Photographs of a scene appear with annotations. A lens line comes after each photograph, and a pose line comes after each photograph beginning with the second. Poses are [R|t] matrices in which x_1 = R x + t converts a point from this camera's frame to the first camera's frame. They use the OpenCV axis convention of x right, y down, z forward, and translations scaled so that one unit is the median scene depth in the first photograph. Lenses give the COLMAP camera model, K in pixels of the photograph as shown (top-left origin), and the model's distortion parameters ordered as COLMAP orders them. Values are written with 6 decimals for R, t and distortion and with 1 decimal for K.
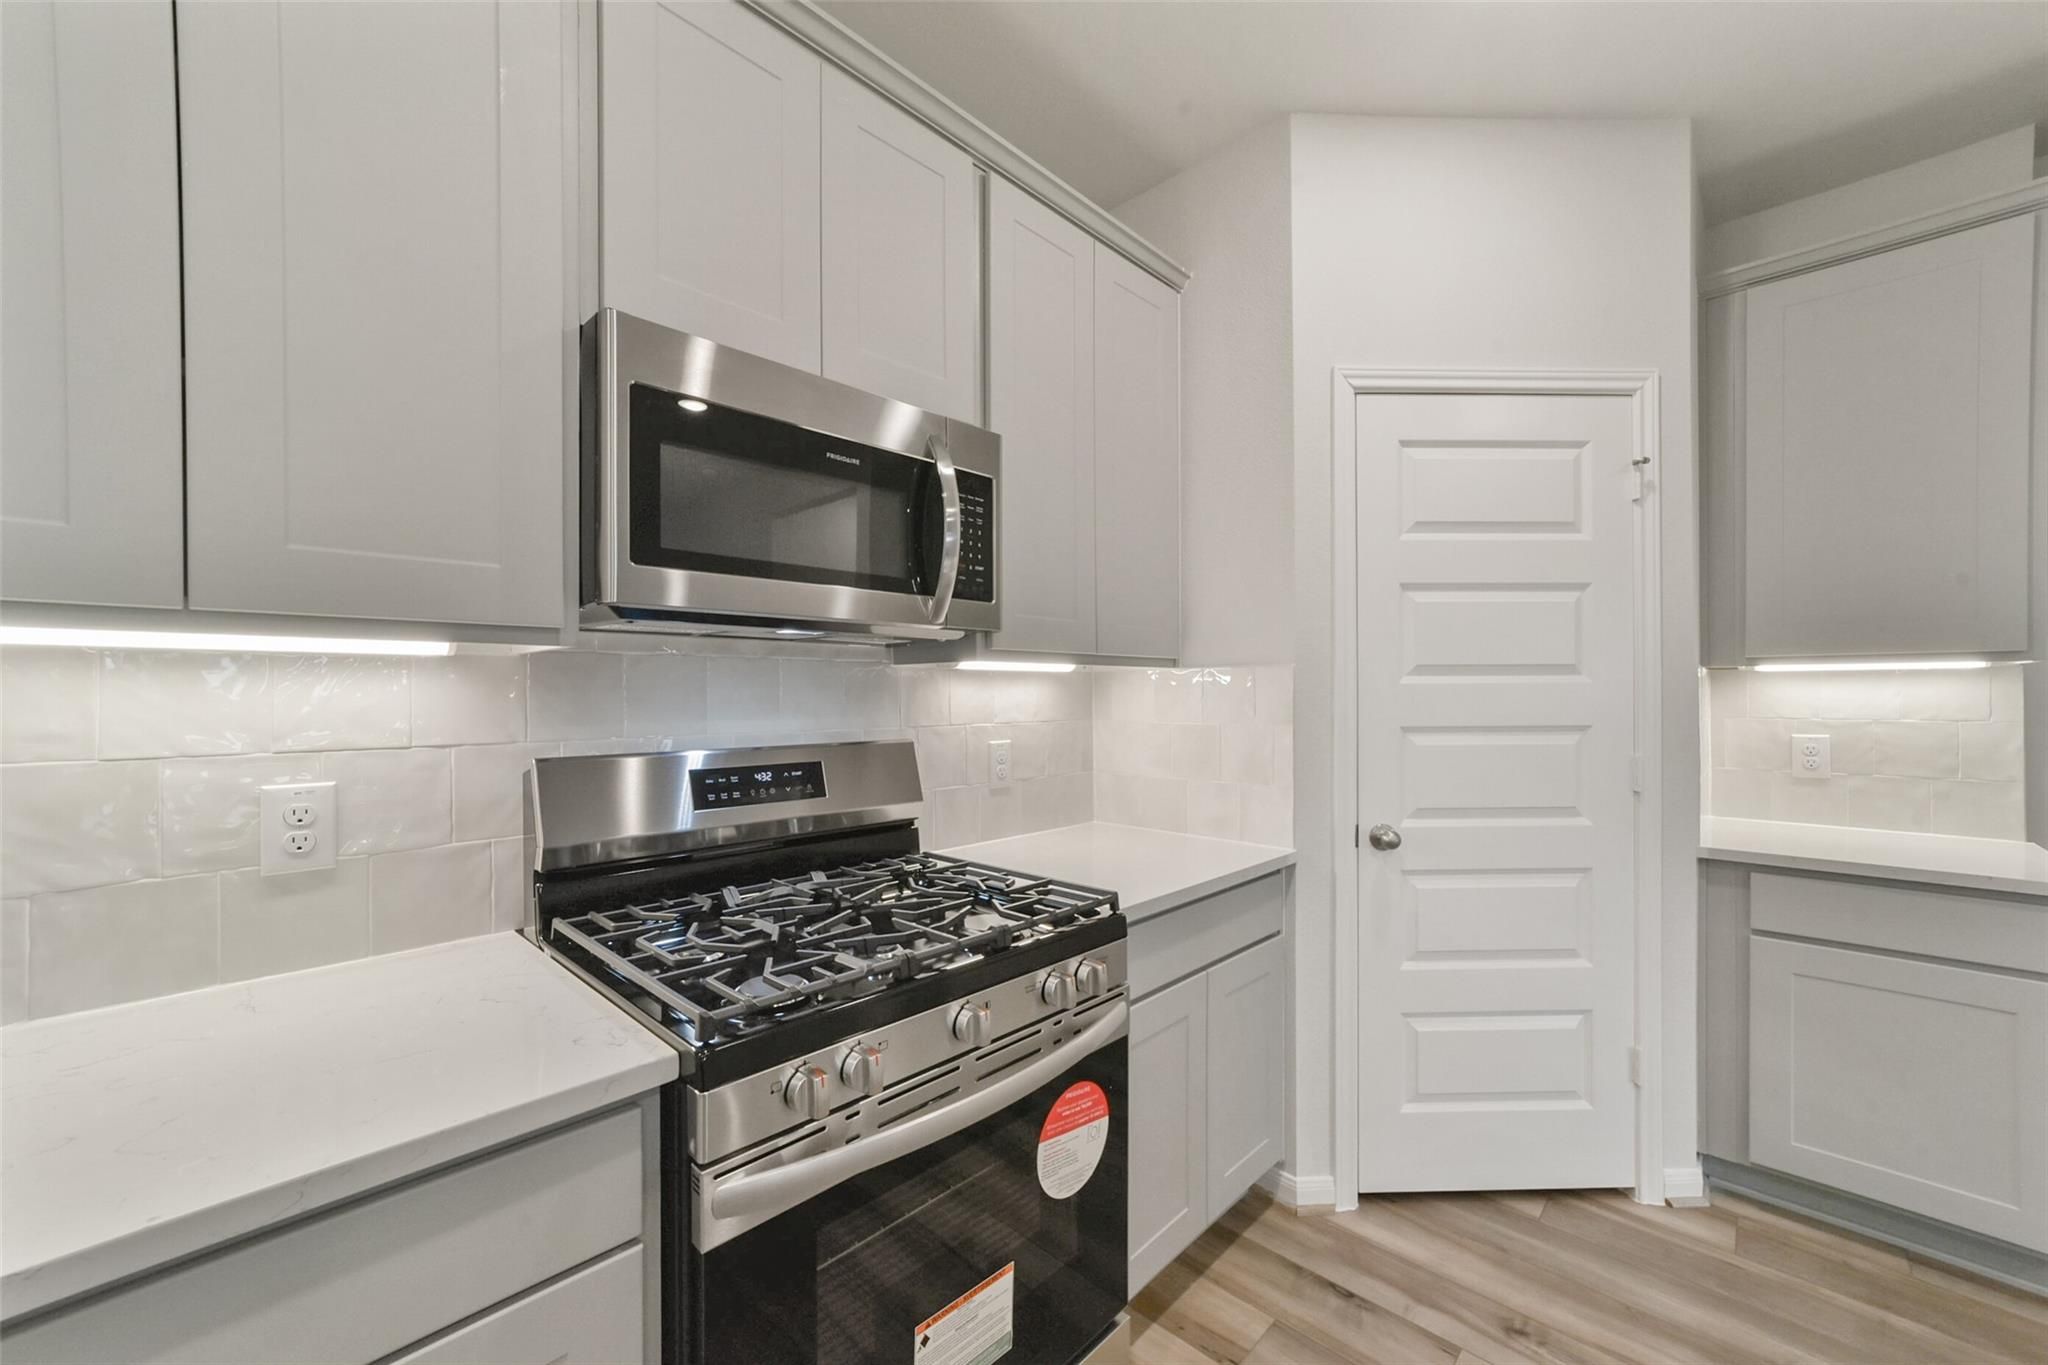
lens RADIAL K [[794.9, 0, 1024.4], [0, 794.9, 696.4], [0, 0, 1]] dist [-0.000473, 0.000513]
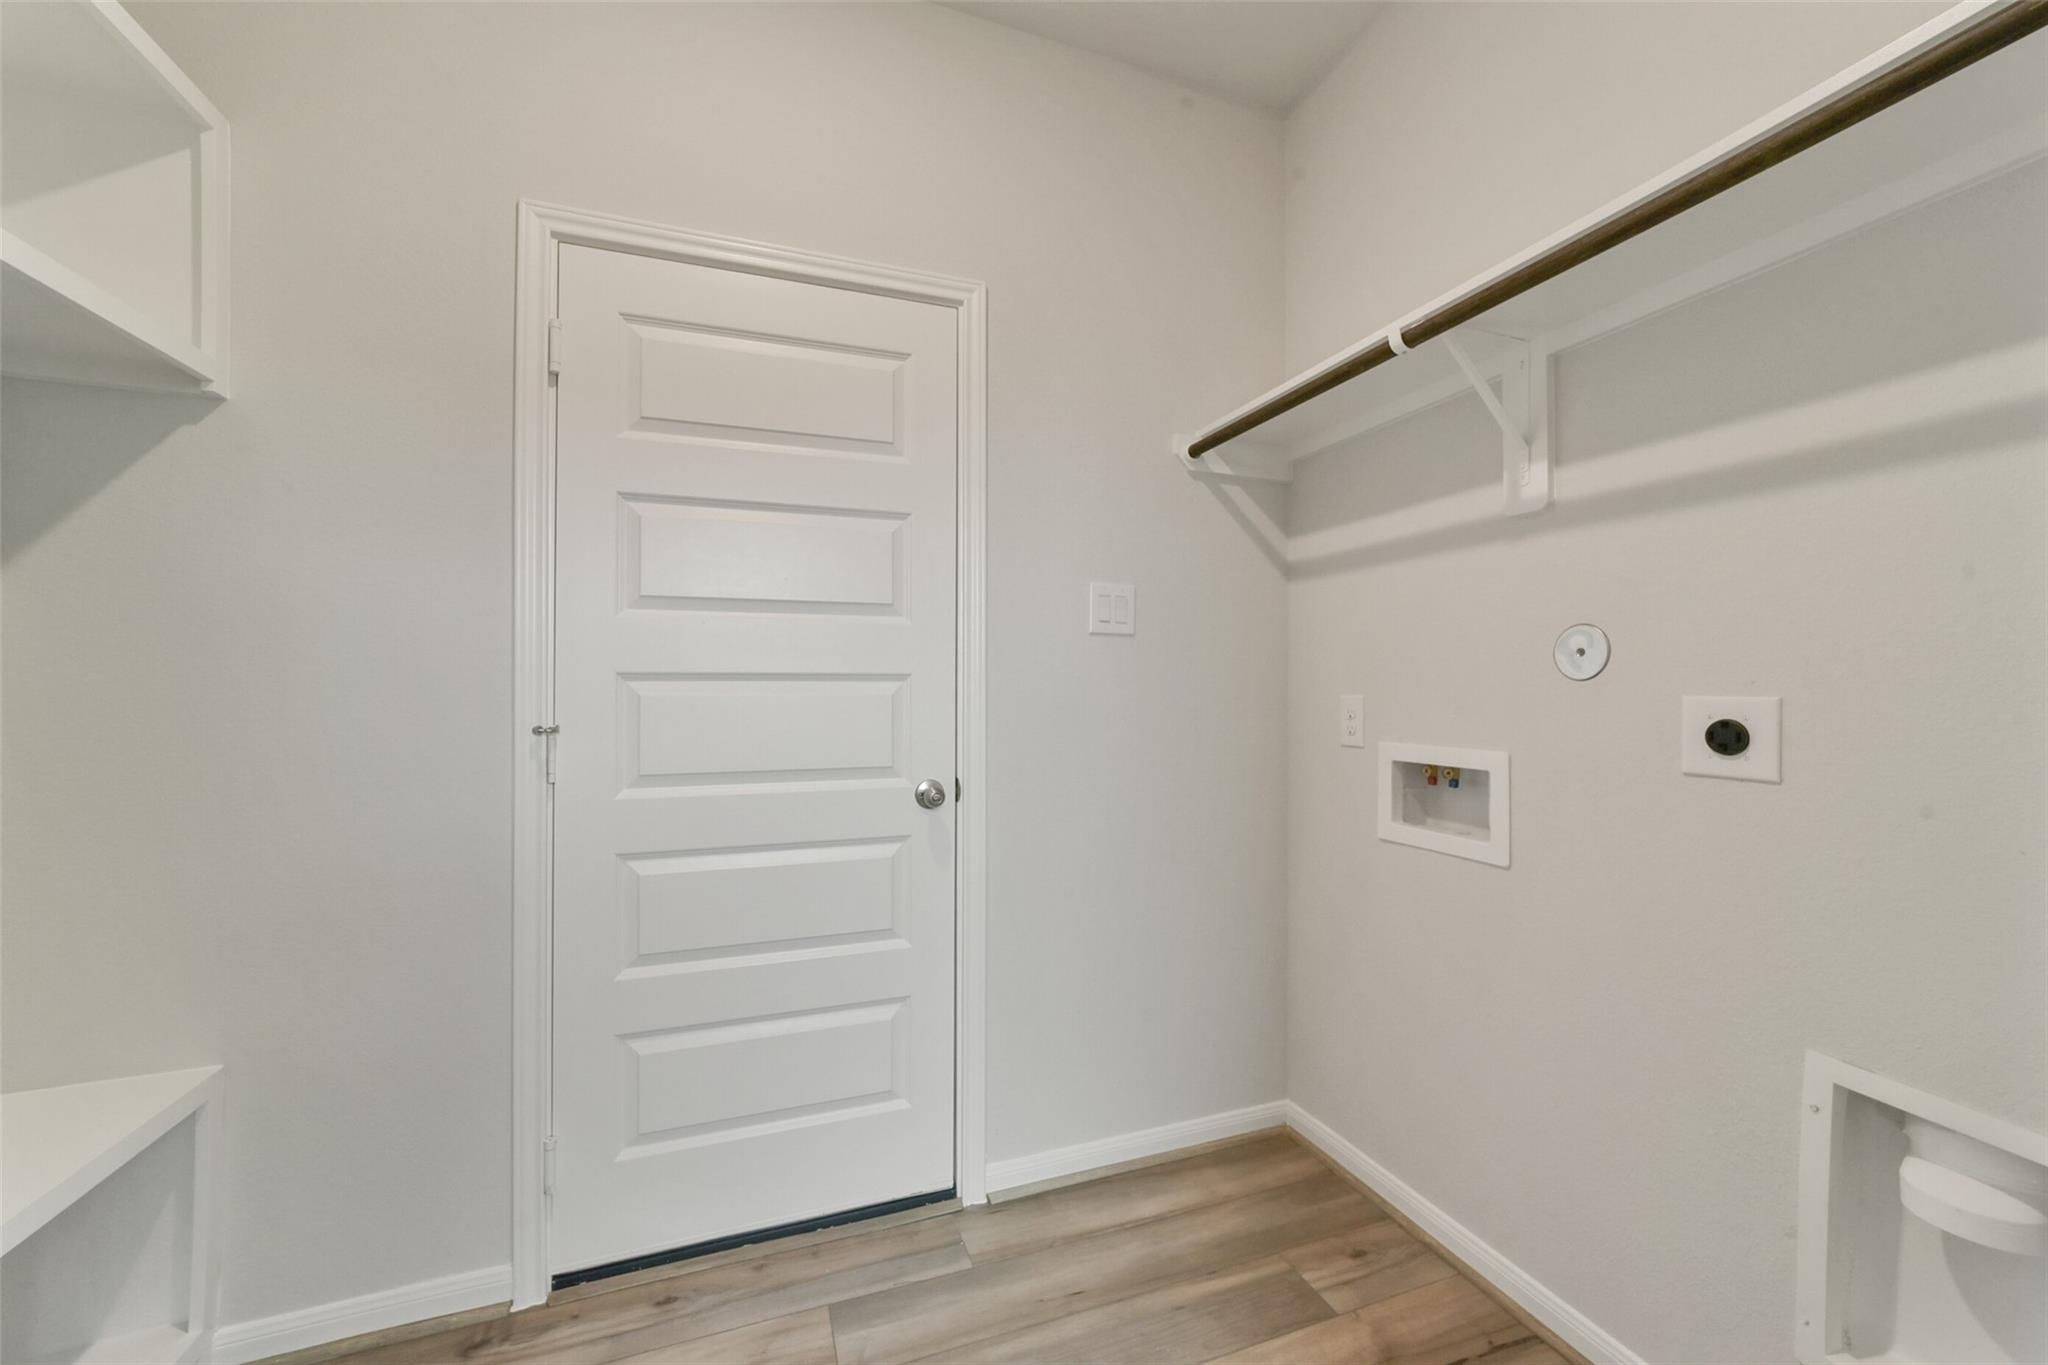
lens RADIAL K [[831.6, 0, 1026.5], [0, 831.6, 662.2], [0, 0, 1]] dist [0.000398, 0.000144]
pose [[0.952302, 0.011519, 0.304941, 0.633886], [-0.010592, 0.999933, -0.004692, 0.029168], [-0.304975, 0.001238, 0.952360, 0.093853]]
